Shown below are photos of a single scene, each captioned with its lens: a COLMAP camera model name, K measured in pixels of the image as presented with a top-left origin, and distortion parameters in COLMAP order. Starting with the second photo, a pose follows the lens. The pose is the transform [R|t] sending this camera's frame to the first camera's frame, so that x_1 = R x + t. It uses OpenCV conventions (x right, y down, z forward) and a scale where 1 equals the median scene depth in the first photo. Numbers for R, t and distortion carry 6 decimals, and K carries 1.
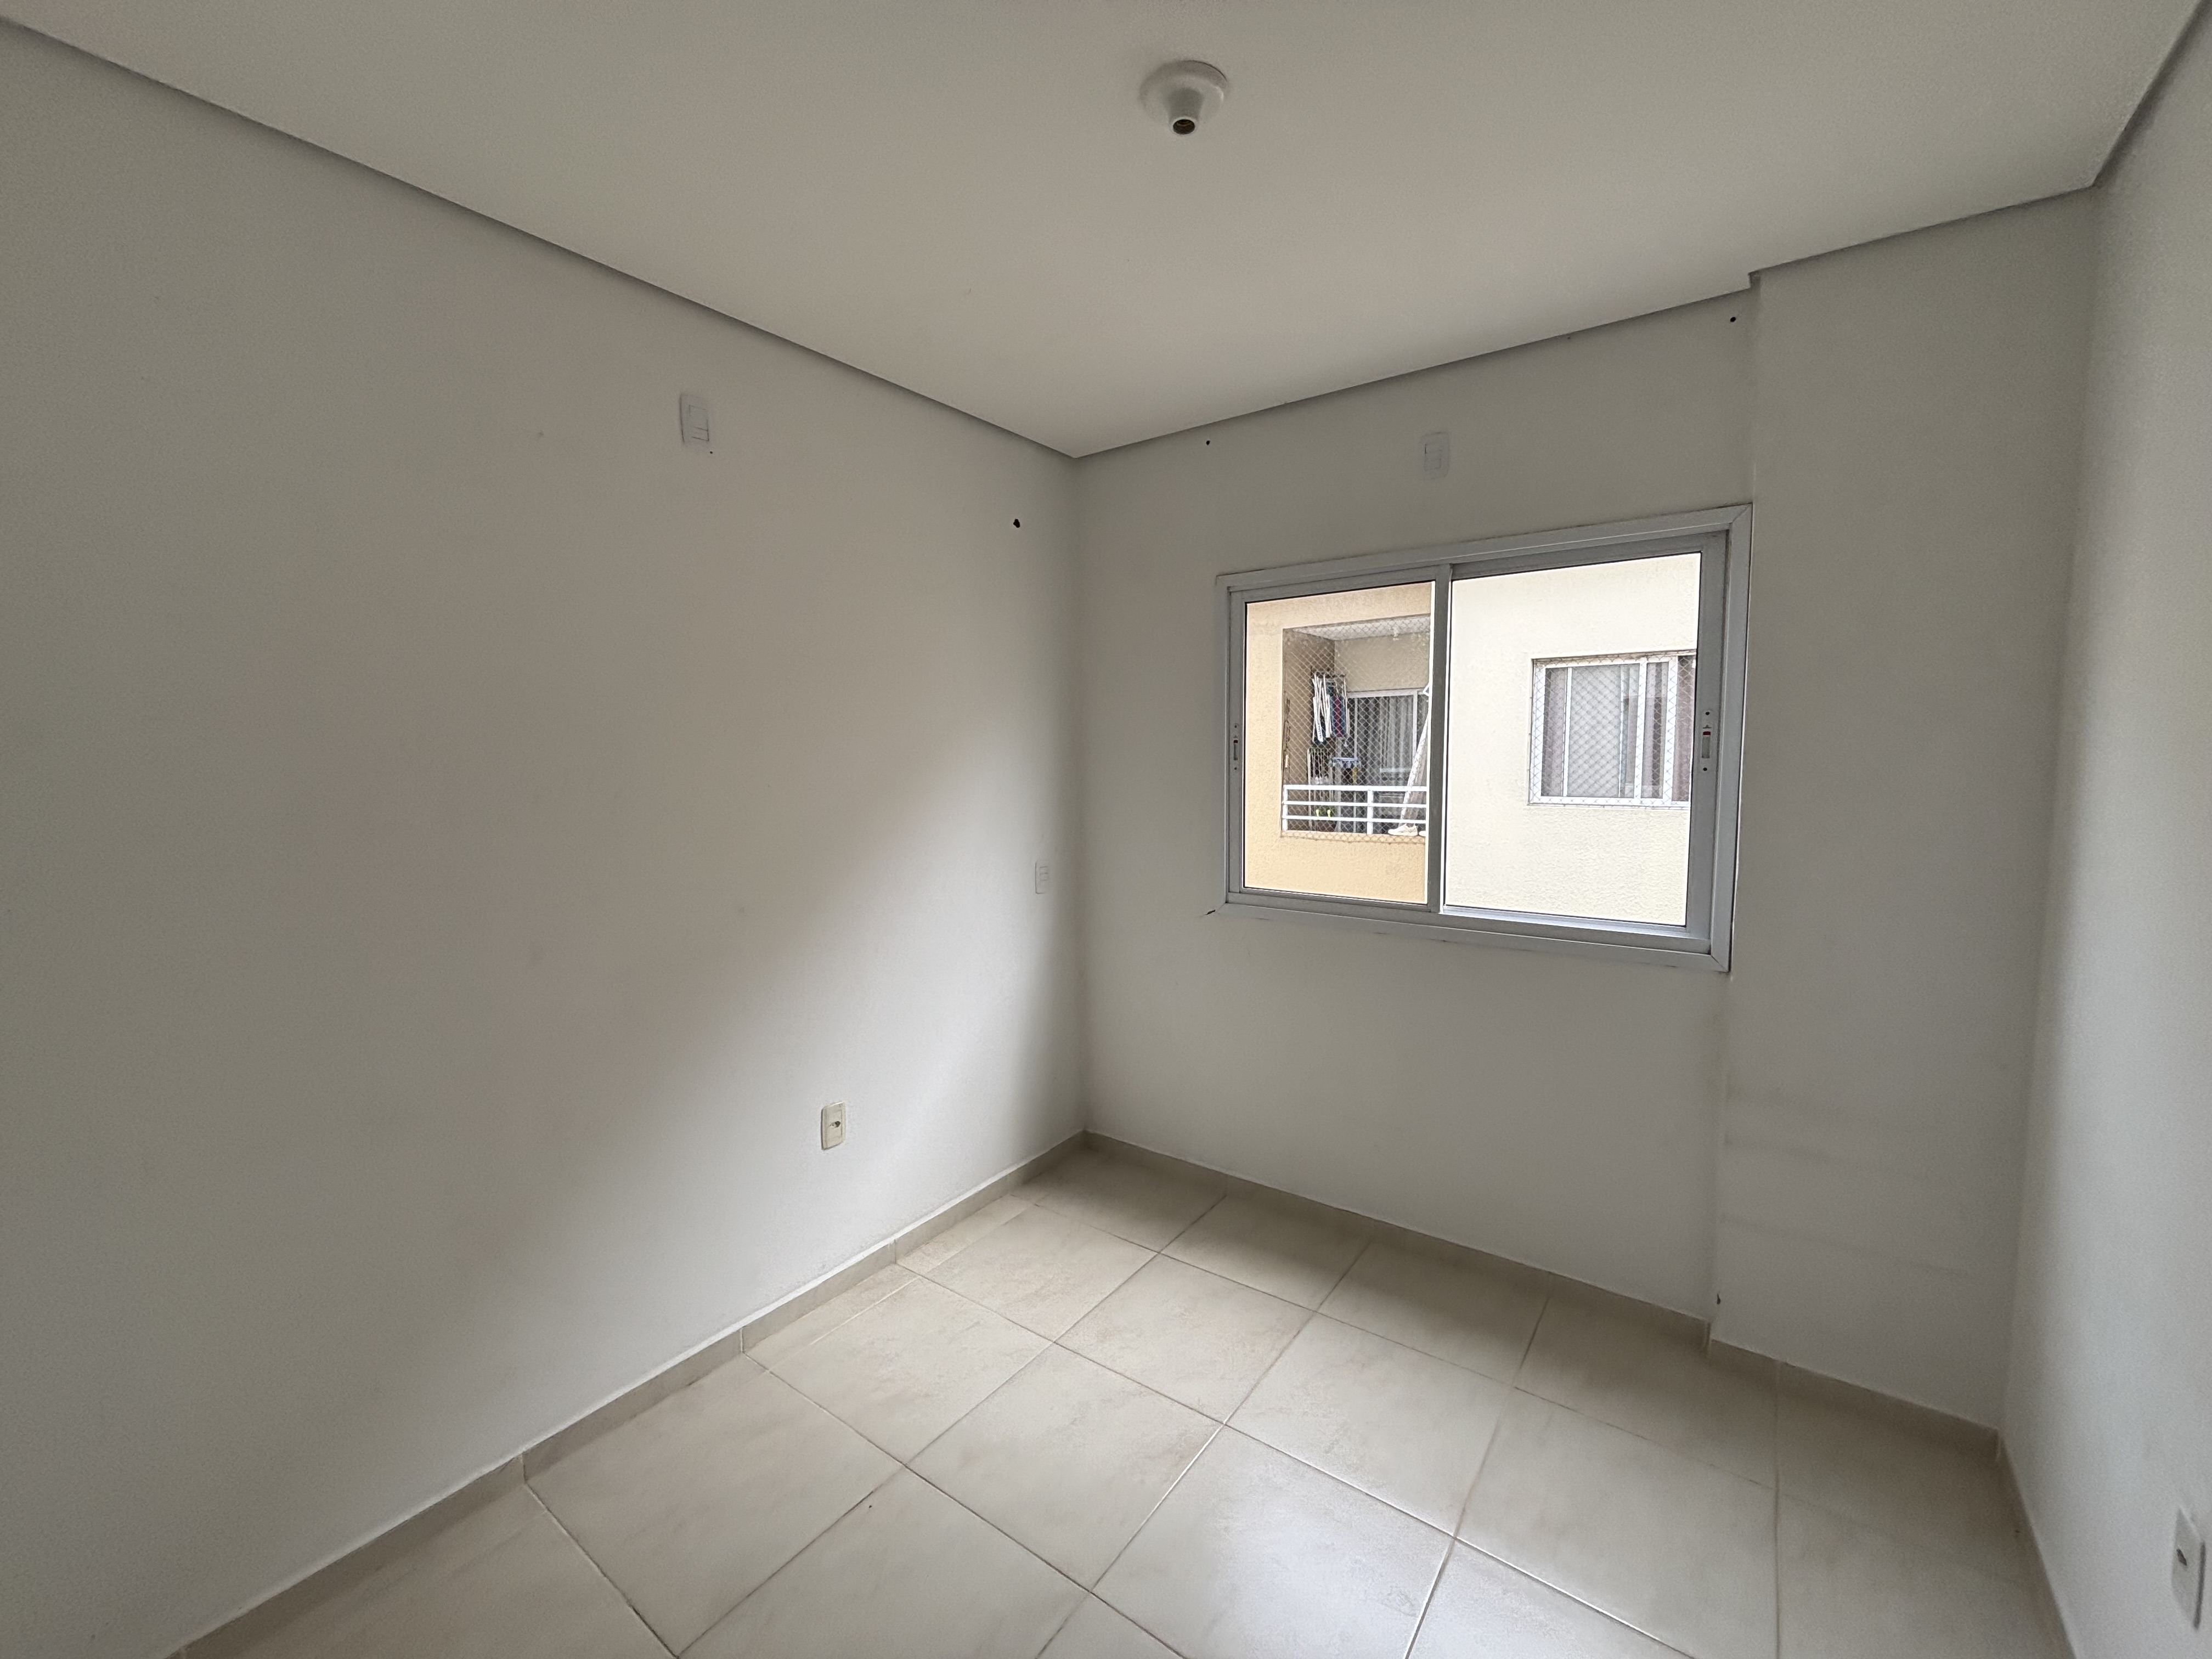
lens RADIAL K [[895.0, 0, 1106.0], [0, 895.0, 829.5], [0, 0, 1]] dist [-0.001019, -0.000197]
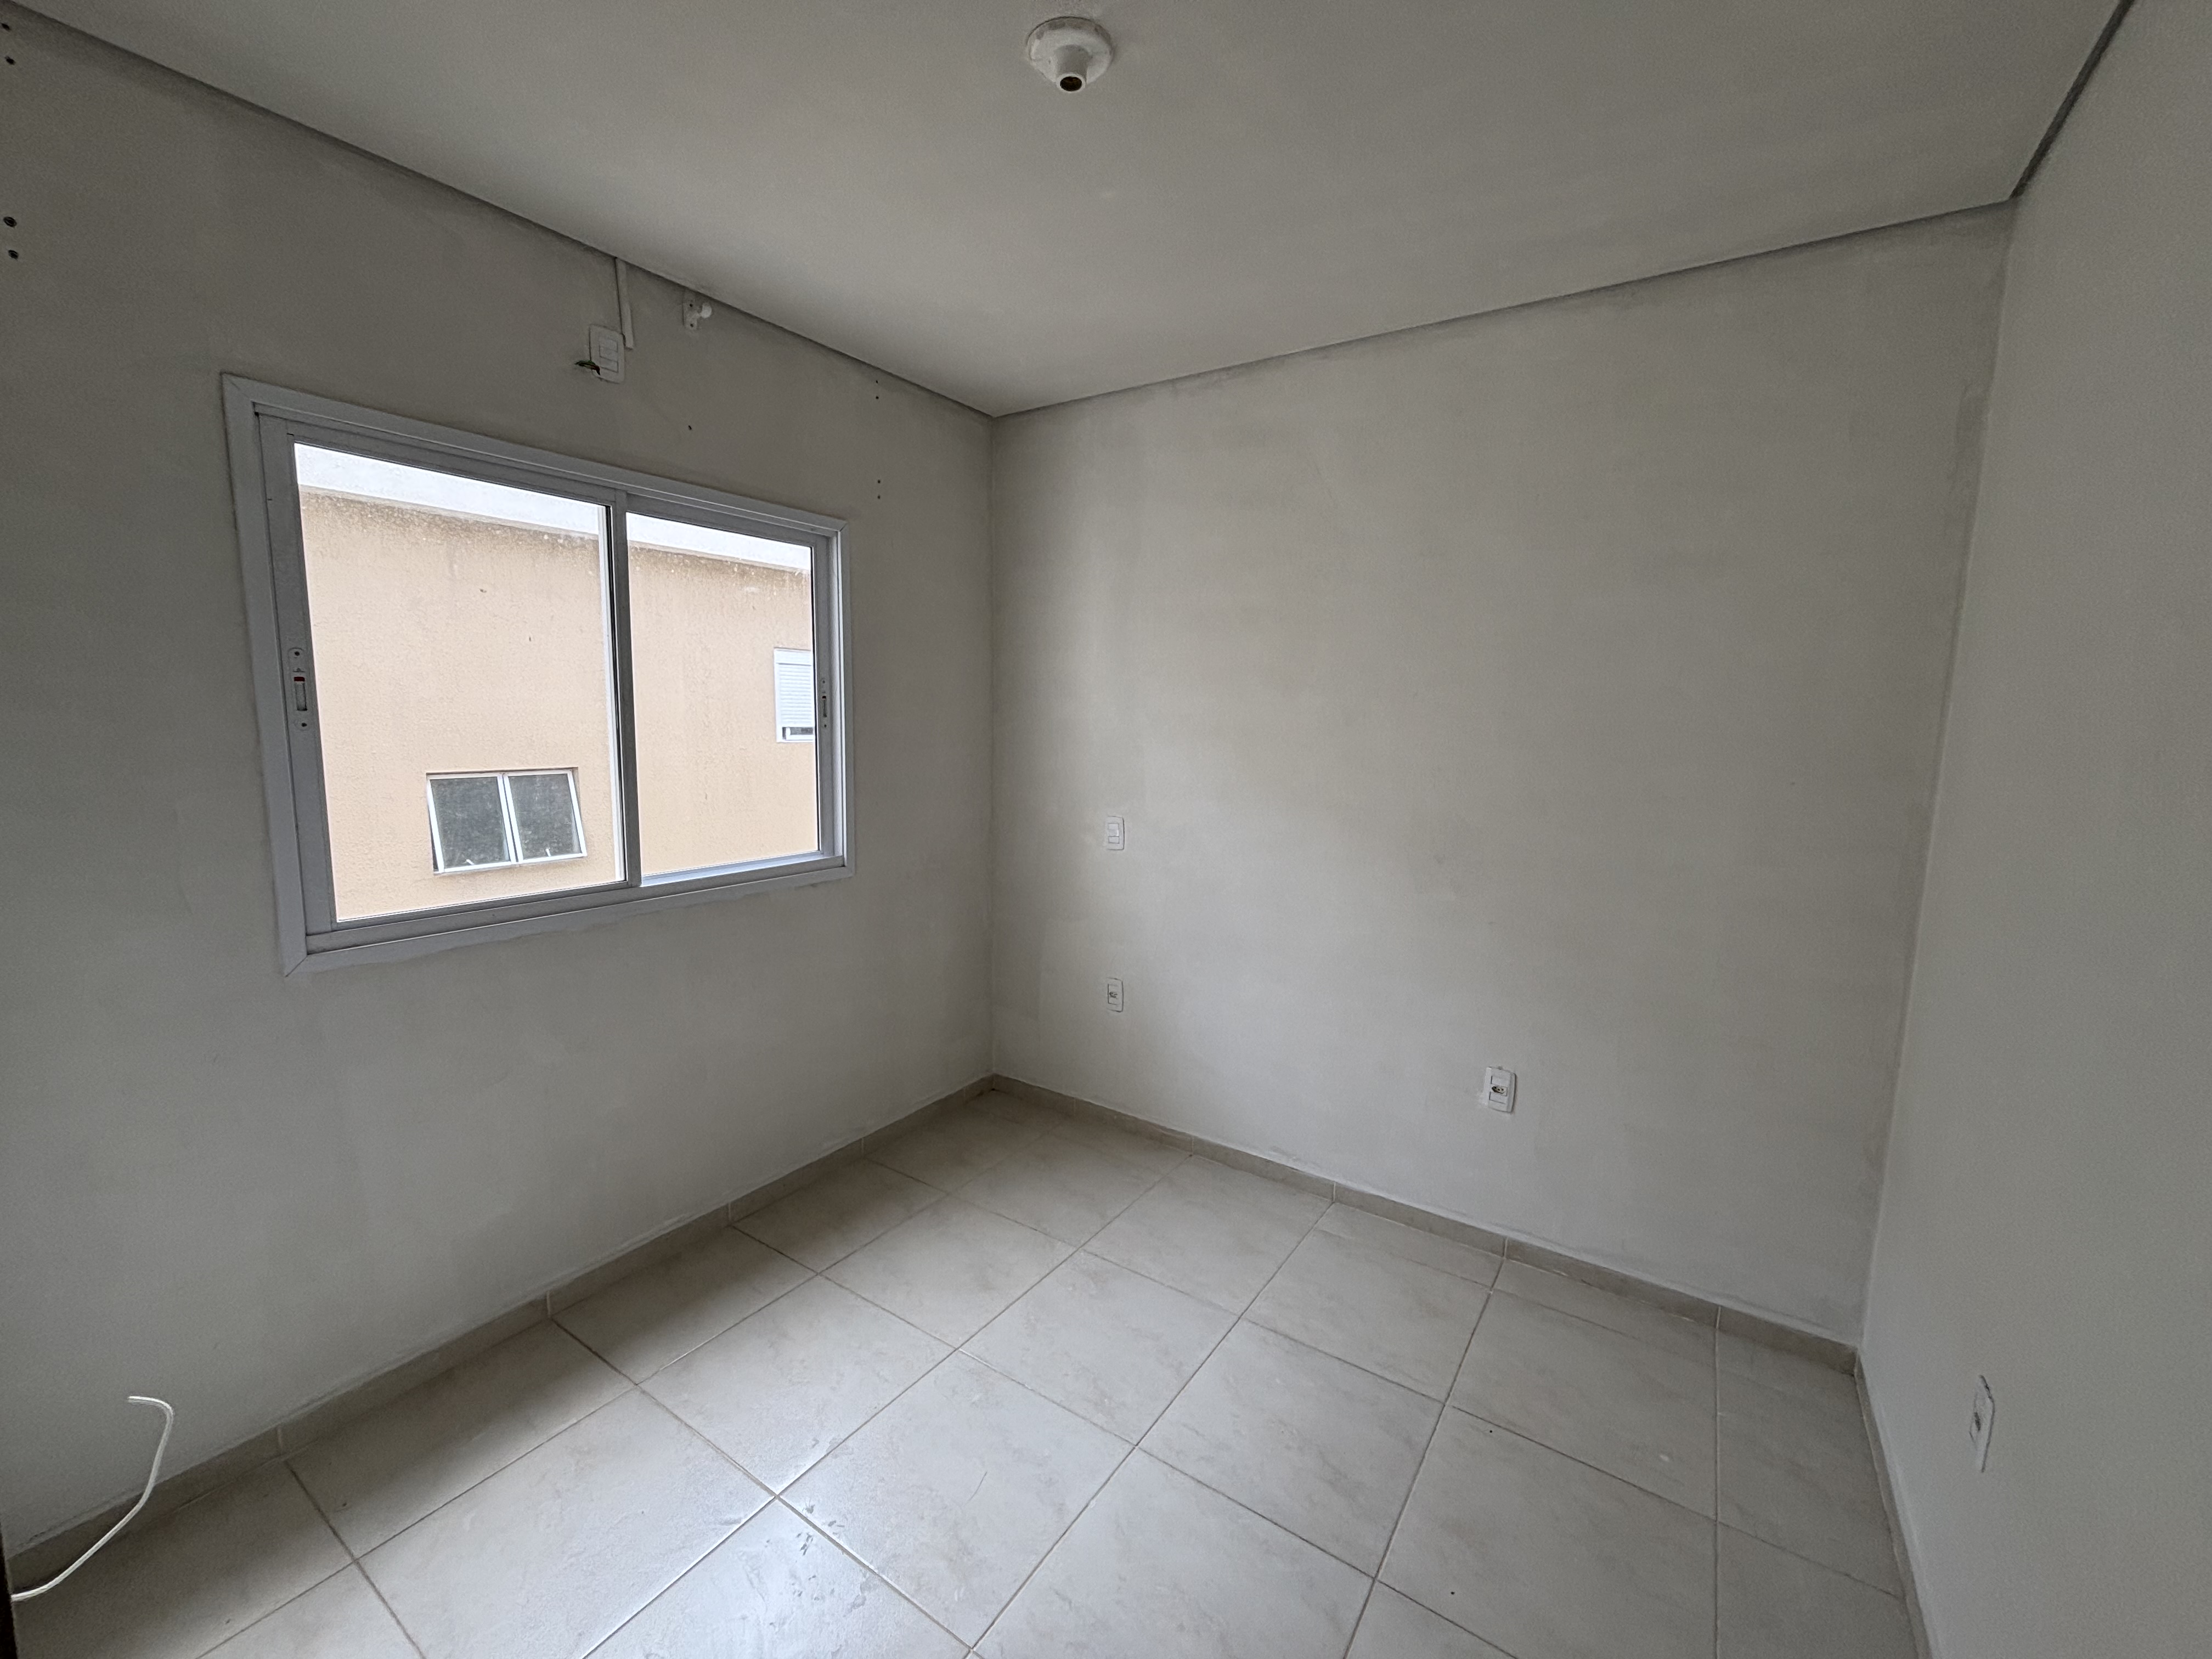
lens RADIAL K [[895.0, 0, 1106.0], [0, 895.0, 829.5], [0, 0, 1]] dist [-0.001019, -0.000197]
pose [[-0.046447, -0.124473, 0.991135, -0.580991], [0.059831, 0.990078, 0.127144, -0.054511], [-0.997127, 0.065206, -0.038538, 0.613320]]
